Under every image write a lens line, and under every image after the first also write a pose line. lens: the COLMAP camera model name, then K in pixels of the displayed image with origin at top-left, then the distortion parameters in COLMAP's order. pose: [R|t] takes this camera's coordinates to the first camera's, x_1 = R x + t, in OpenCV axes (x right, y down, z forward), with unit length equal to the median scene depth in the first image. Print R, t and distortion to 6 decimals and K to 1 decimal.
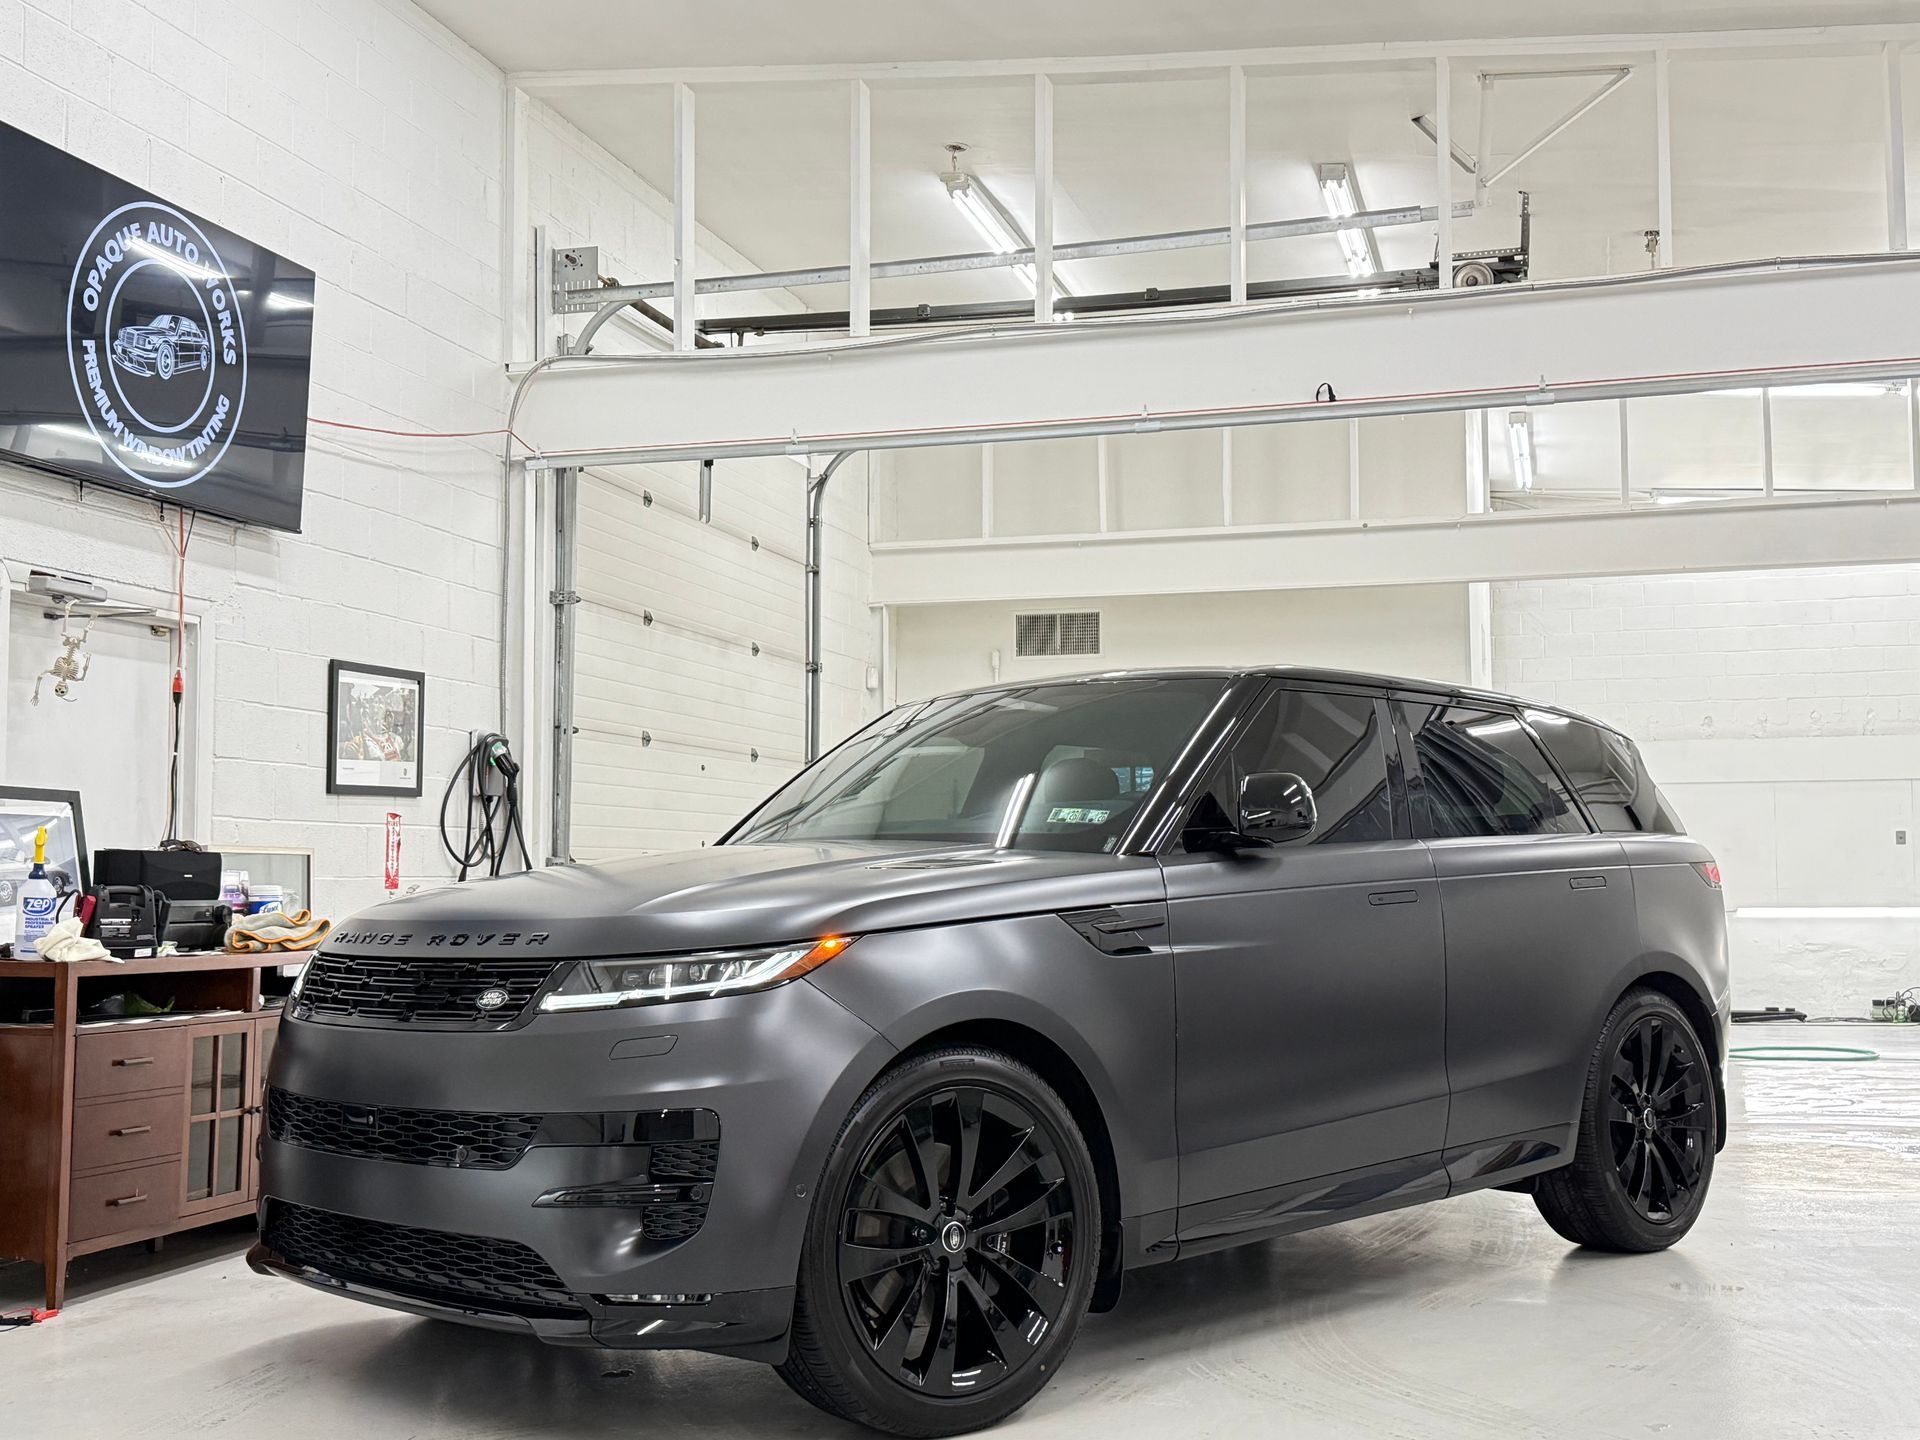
lens RADIAL K [[2054.1, 0, 960.0], [0, 2054.1, 720.0], [0, 0, 1]] dist [0.183619, -0.385724]
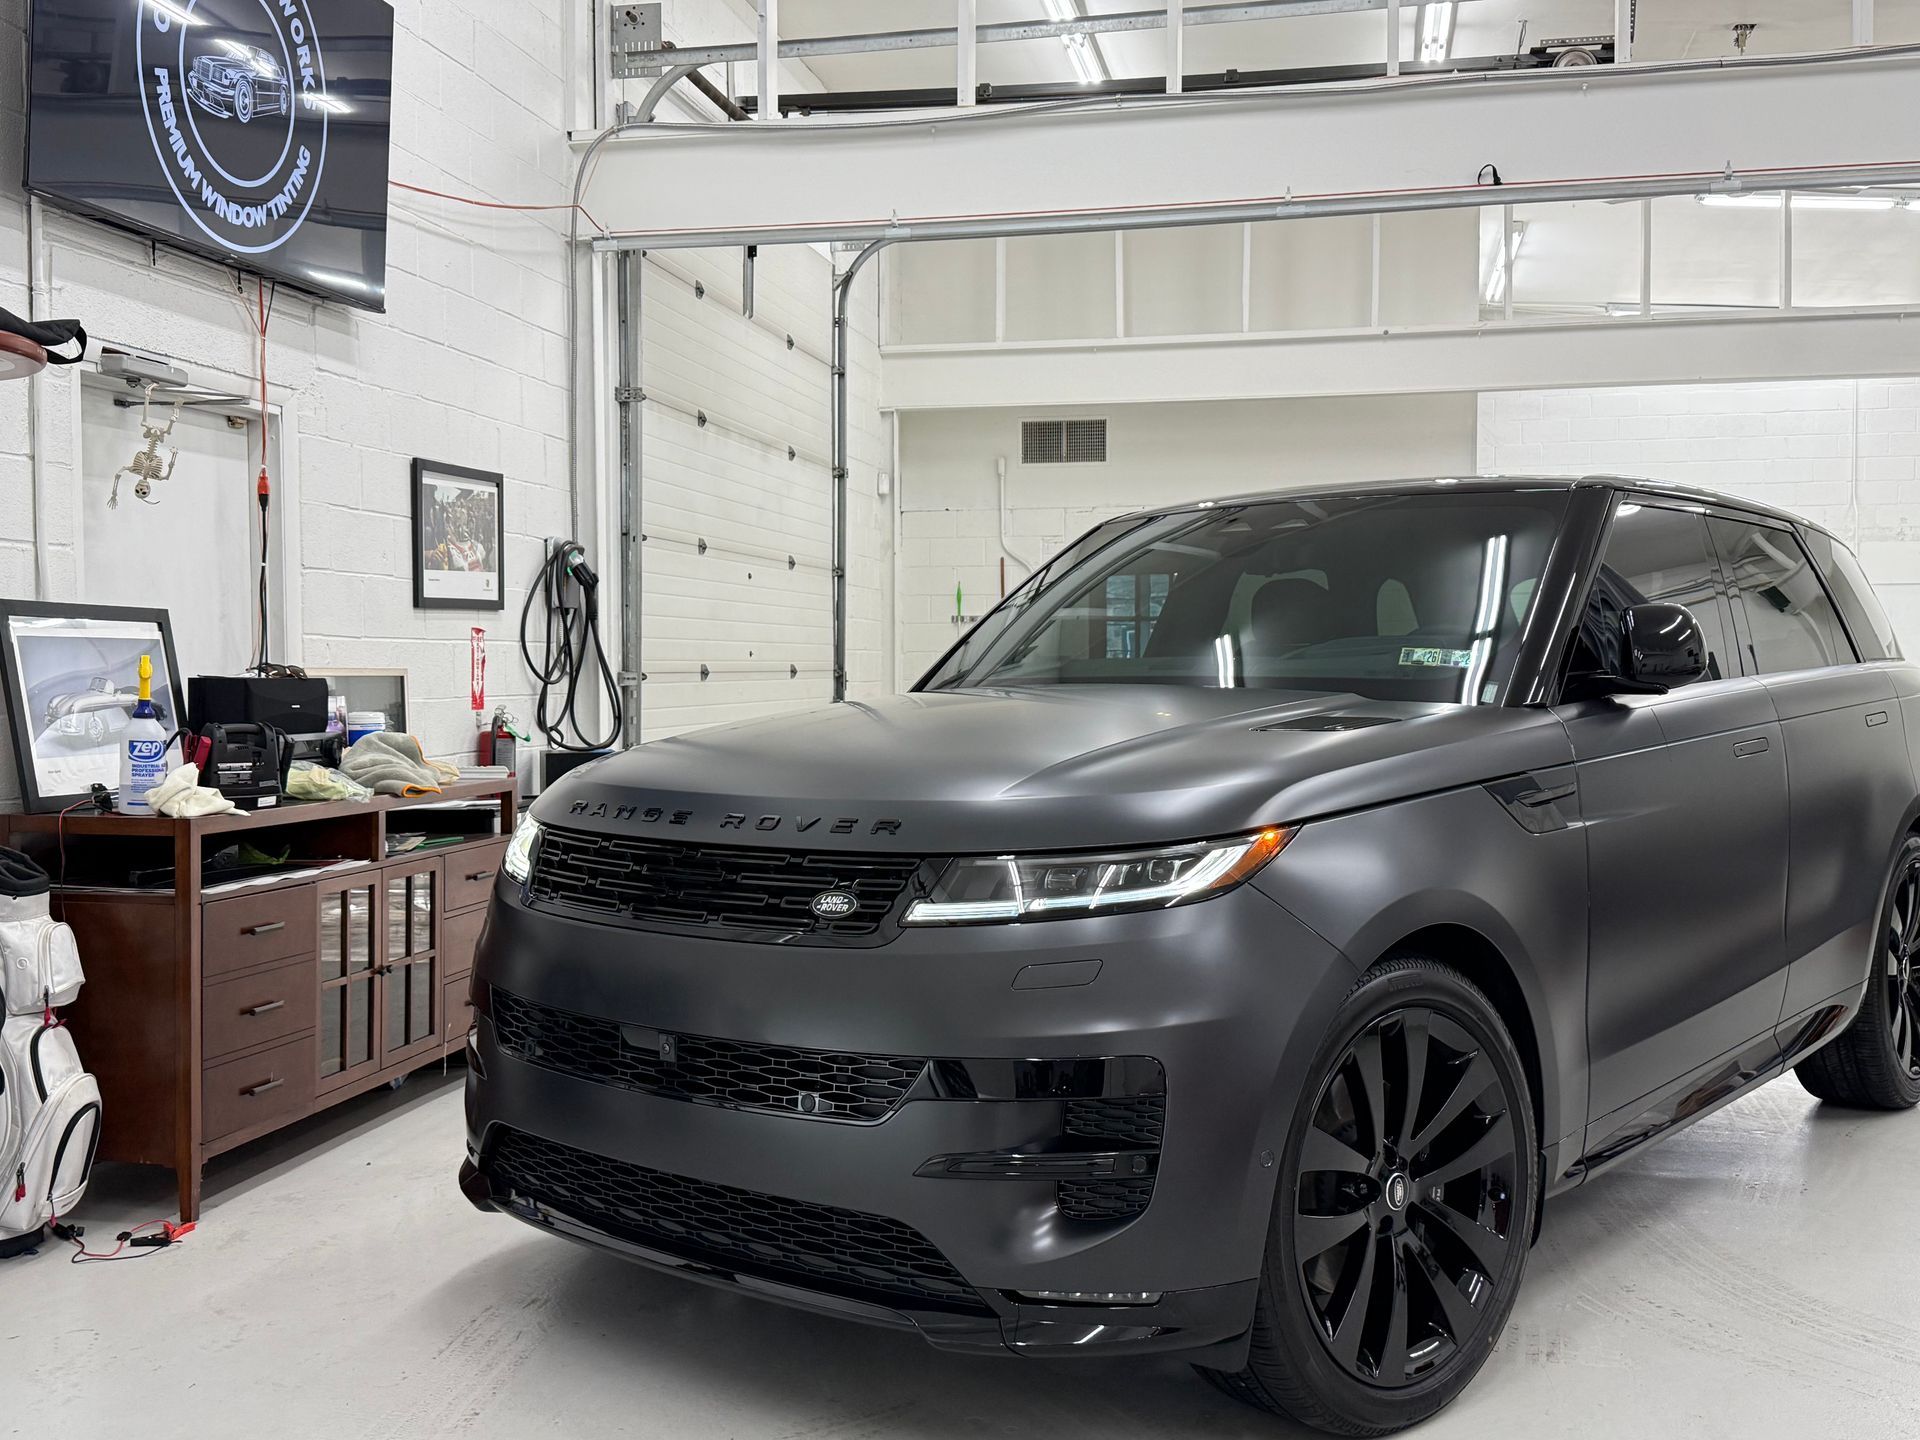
lens RADIAL K [[1849.9, 0, 960.0], [0, 1849.9, 720.0], [0, 0, 1]] dist [0.179231, -0.374133]
pose [[0.997759, 0.001137, 0.066904, -0.134481], [-0.008282, 0.994266, 0.106611, -0.005609], [-0.066400, -0.106927, 0.992047, 0.186644]]
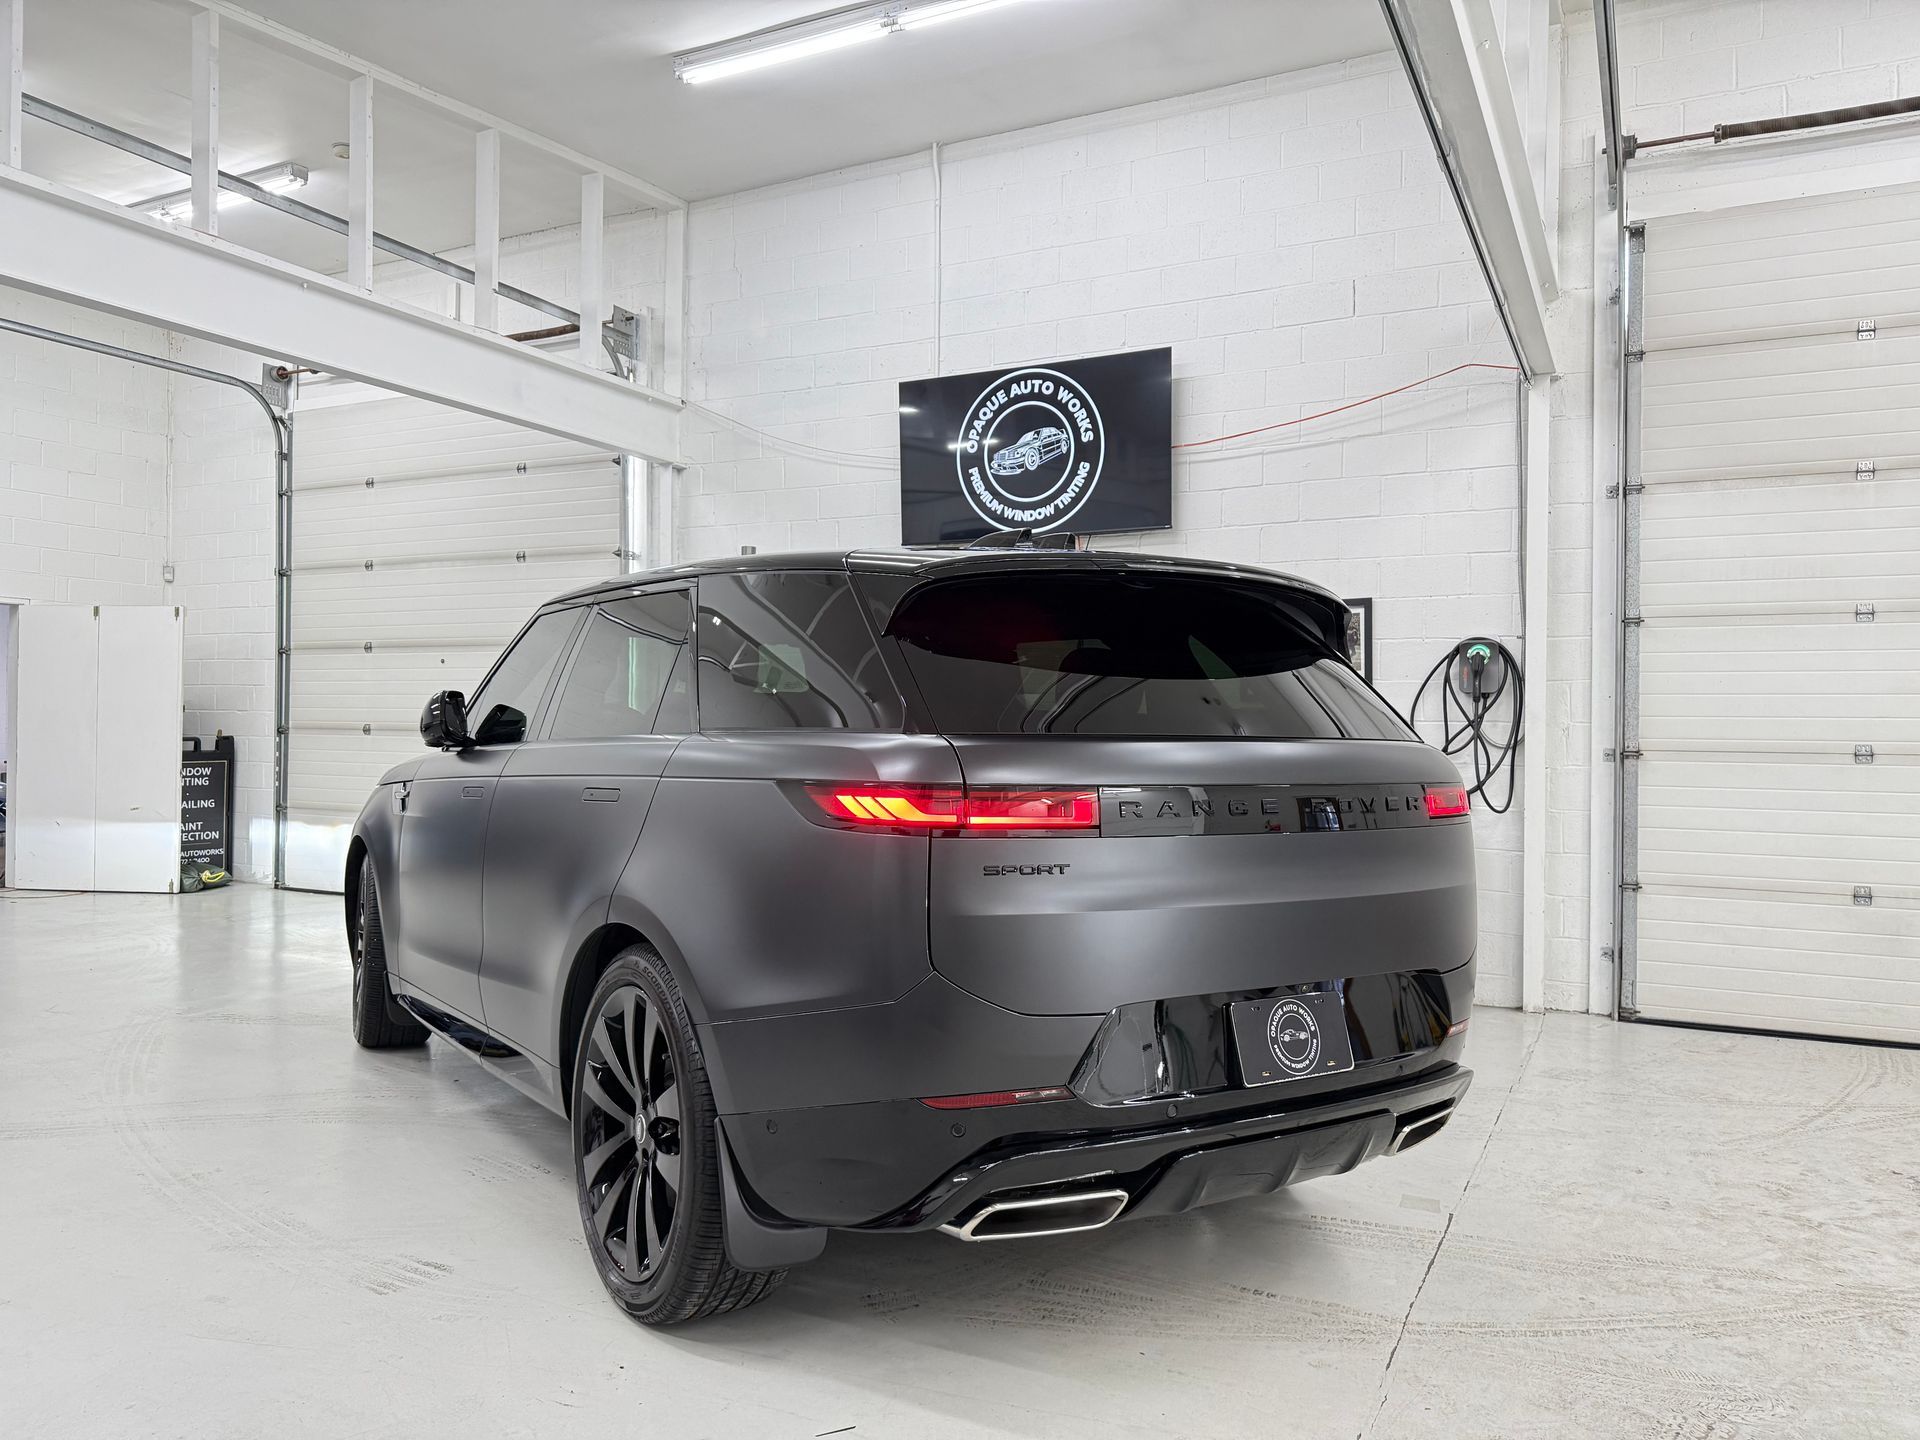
lens RADIAL K [[1378.1, 0, 960.0], [0, 1378.1, 720.0], [0, 0, 1]] dist [0.001907, 0.000009]
pose [[-0.184661, -0.004359, -0.982793, 0.712883], [0.071020, 0.997317, -0.017767, 0.056210], [0.980233, -0.073079, -0.183856, 1.086159]]
